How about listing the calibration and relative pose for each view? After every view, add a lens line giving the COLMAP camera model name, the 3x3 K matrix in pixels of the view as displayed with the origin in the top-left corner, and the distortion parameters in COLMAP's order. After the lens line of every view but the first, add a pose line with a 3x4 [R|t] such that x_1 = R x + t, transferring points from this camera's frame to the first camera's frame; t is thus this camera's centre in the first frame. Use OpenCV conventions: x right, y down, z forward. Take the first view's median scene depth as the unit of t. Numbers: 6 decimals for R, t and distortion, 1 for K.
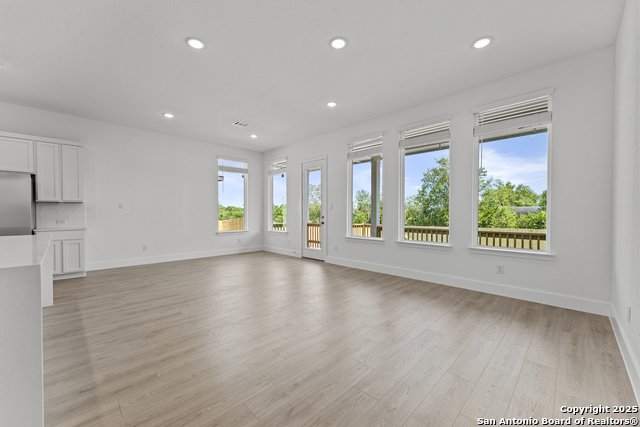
lens RADIAL K [[253.8, 0, 321.3], [0, 253.8, 212.9], [0, 0, 1]] dist [0.000380, 0.000124]
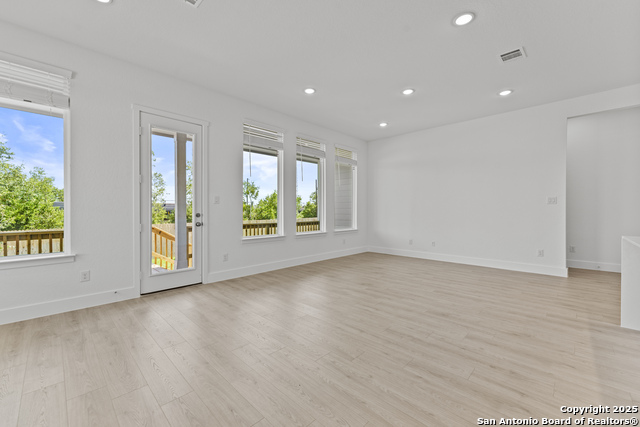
lens RADIAL K [[253.8, 0, 321.3], [0, 253.8, 212.9], [0, 0, 1]] dist [0.000380, 0.000124]
pose [[0.001158, -0.012041, 0.999927, -0.903292], [-0.002799, 0.999924, 0.012044, 0.002122], [-0.999995, -0.002813, 0.001124, 0.980461]]
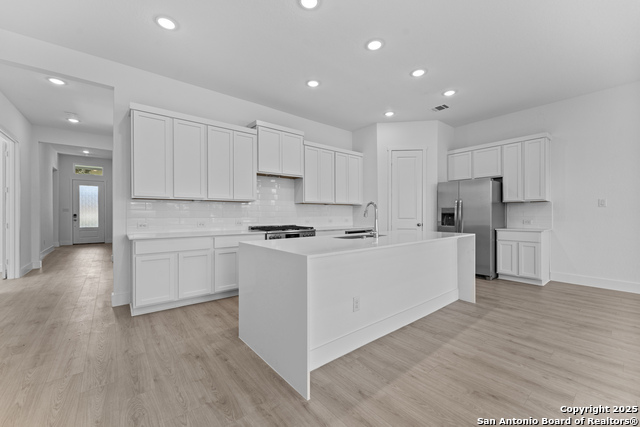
lens RADIAL K [[258.4, 0, 320.0], [0, 258.4, 213.5], [0, 0, 1]] dist [0.001092, 0.000104]
pose [[-0.105061, -0.000094, -0.994466, 0.031779], [0.002199, 0.999998, -0.000326, 0.000678], [0.994463, -0.002221, -0.105061, 0.357099]]
